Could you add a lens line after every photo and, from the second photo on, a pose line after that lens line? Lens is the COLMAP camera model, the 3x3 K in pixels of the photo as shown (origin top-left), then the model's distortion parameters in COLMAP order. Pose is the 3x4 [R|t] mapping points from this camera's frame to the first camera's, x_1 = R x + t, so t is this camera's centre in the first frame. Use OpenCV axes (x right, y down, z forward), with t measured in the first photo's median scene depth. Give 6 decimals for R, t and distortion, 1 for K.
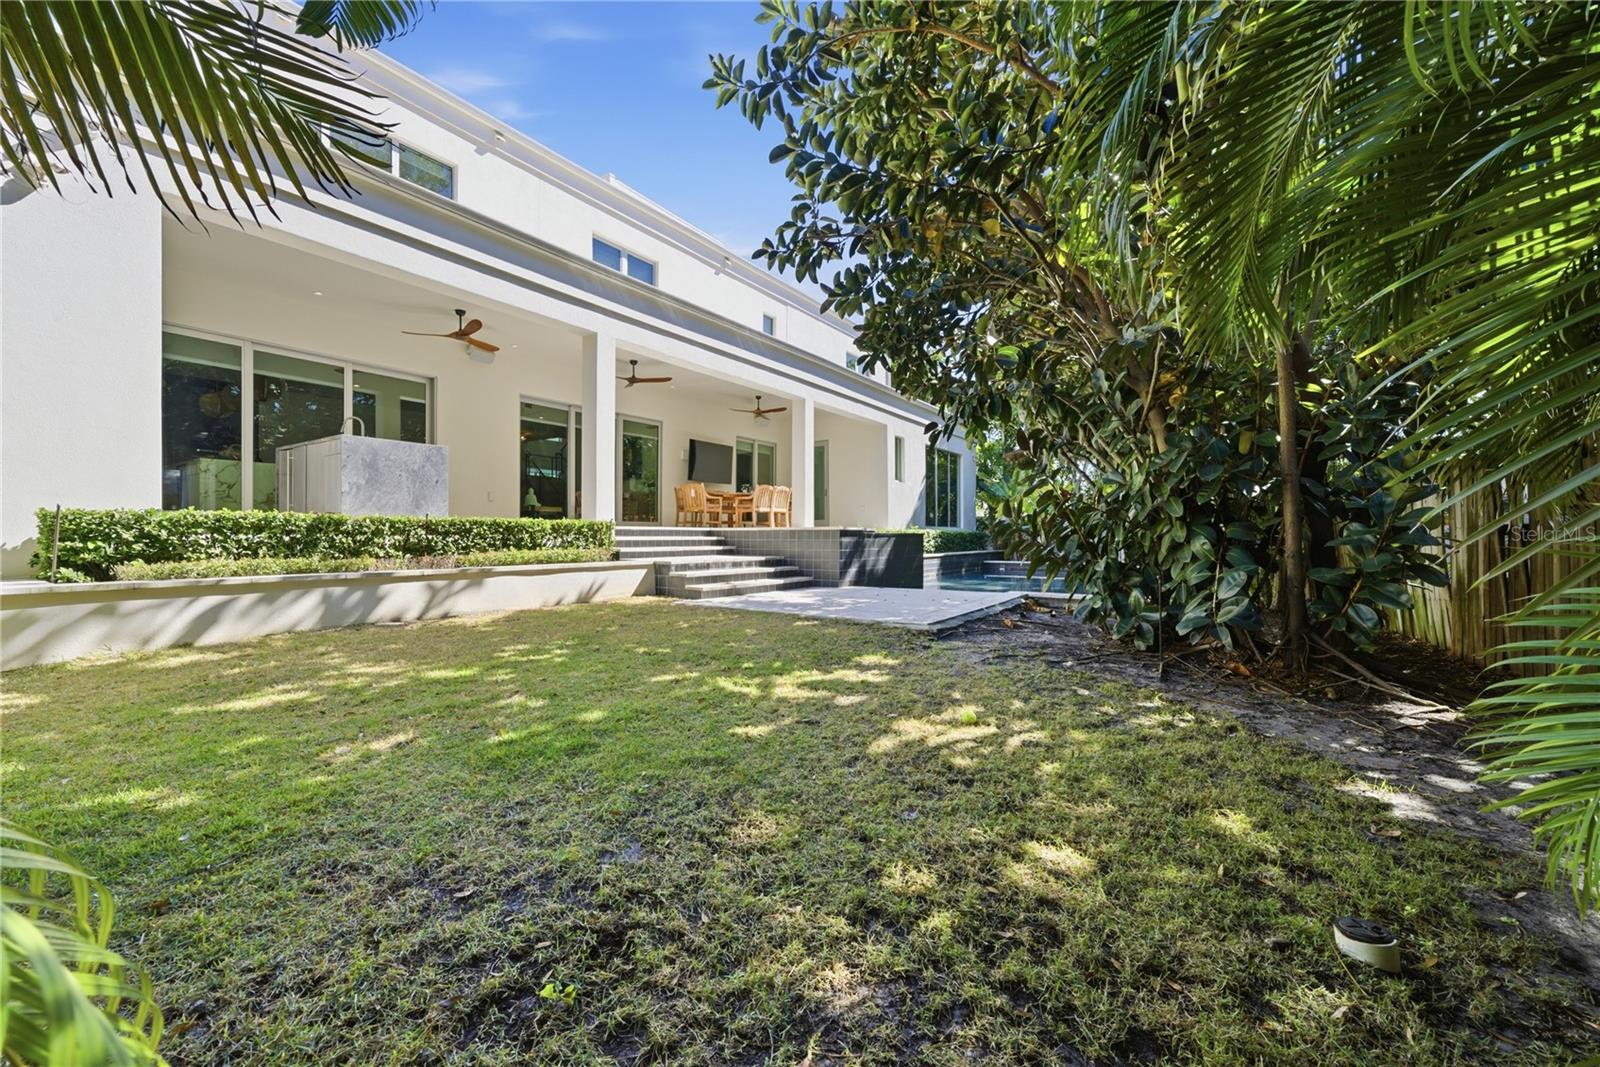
lens RADIAL K [[603.8, 0, 797.1], [0, 603.8, 533.8], [0, 0, 1]] dist [0.002085, 0.000055]
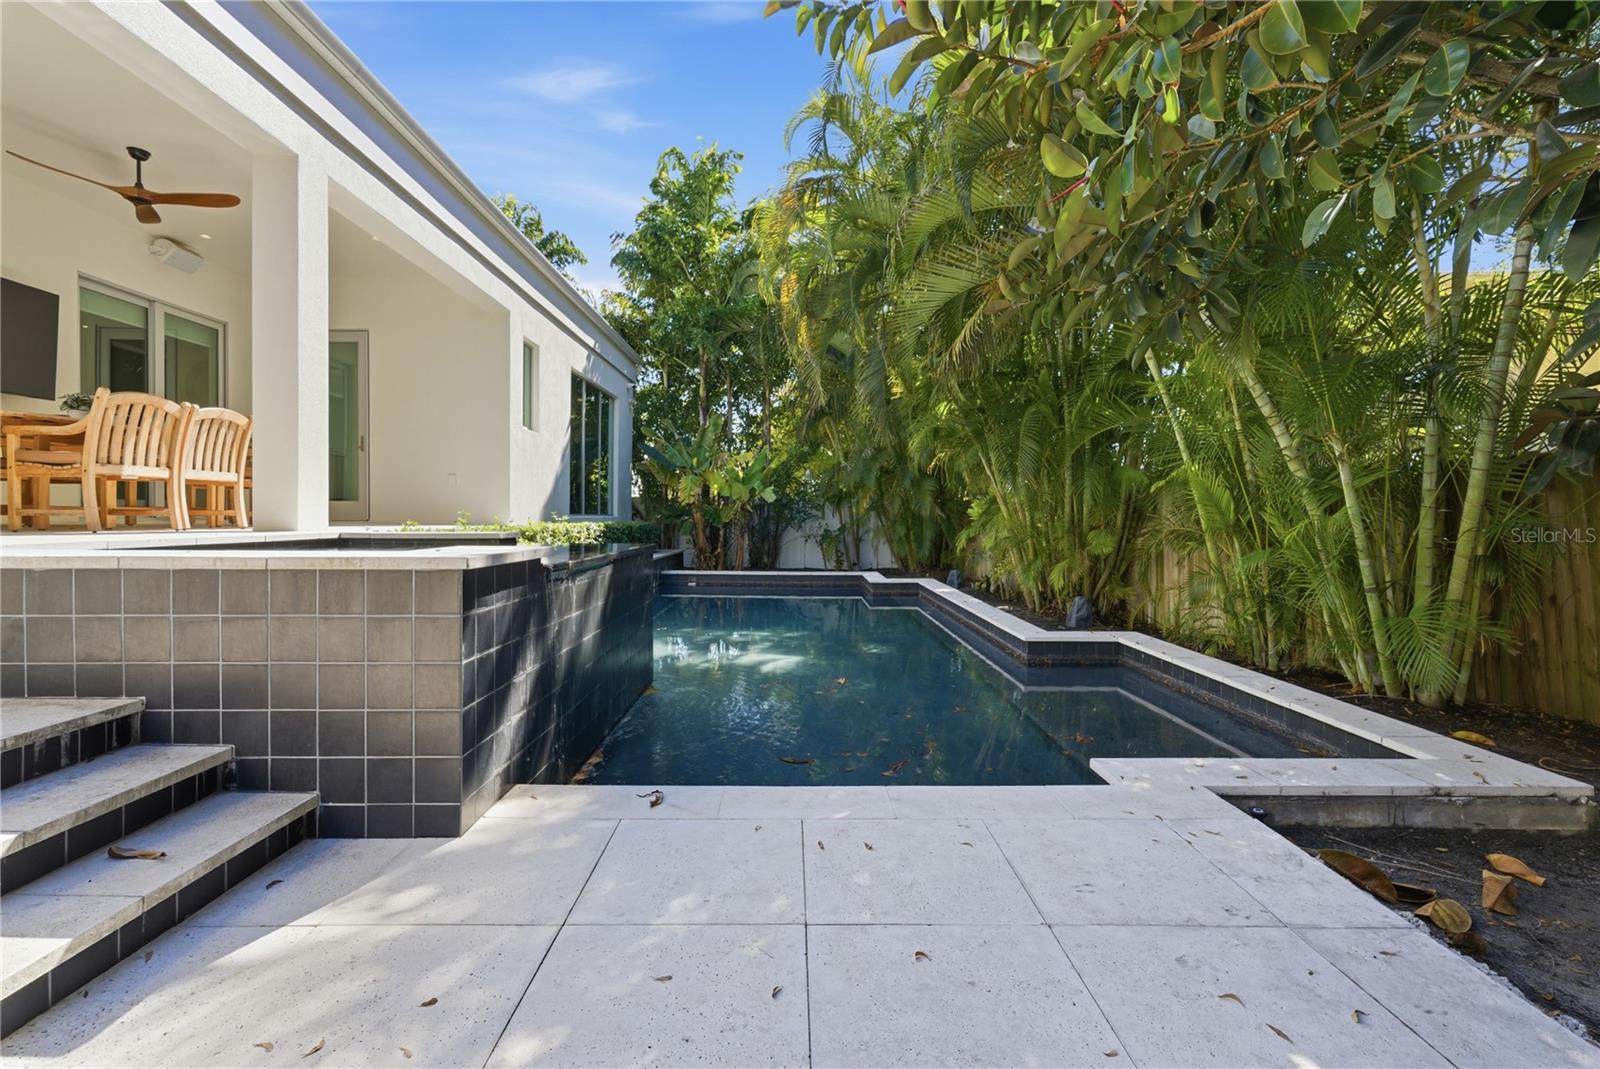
lens RADIAL K [[695.5, 0, 797.1], [0, 695.5, 532.3], [0, 0, 1]] dist [0.002203, 0.000493]
pose [[0.815042, -0.001783, 0.579399, 0.012509], [-0.013284, 0.999675, 0.021763, -0.018568], [-0.579250, -0.025435, 0.814753, 0.431750]]
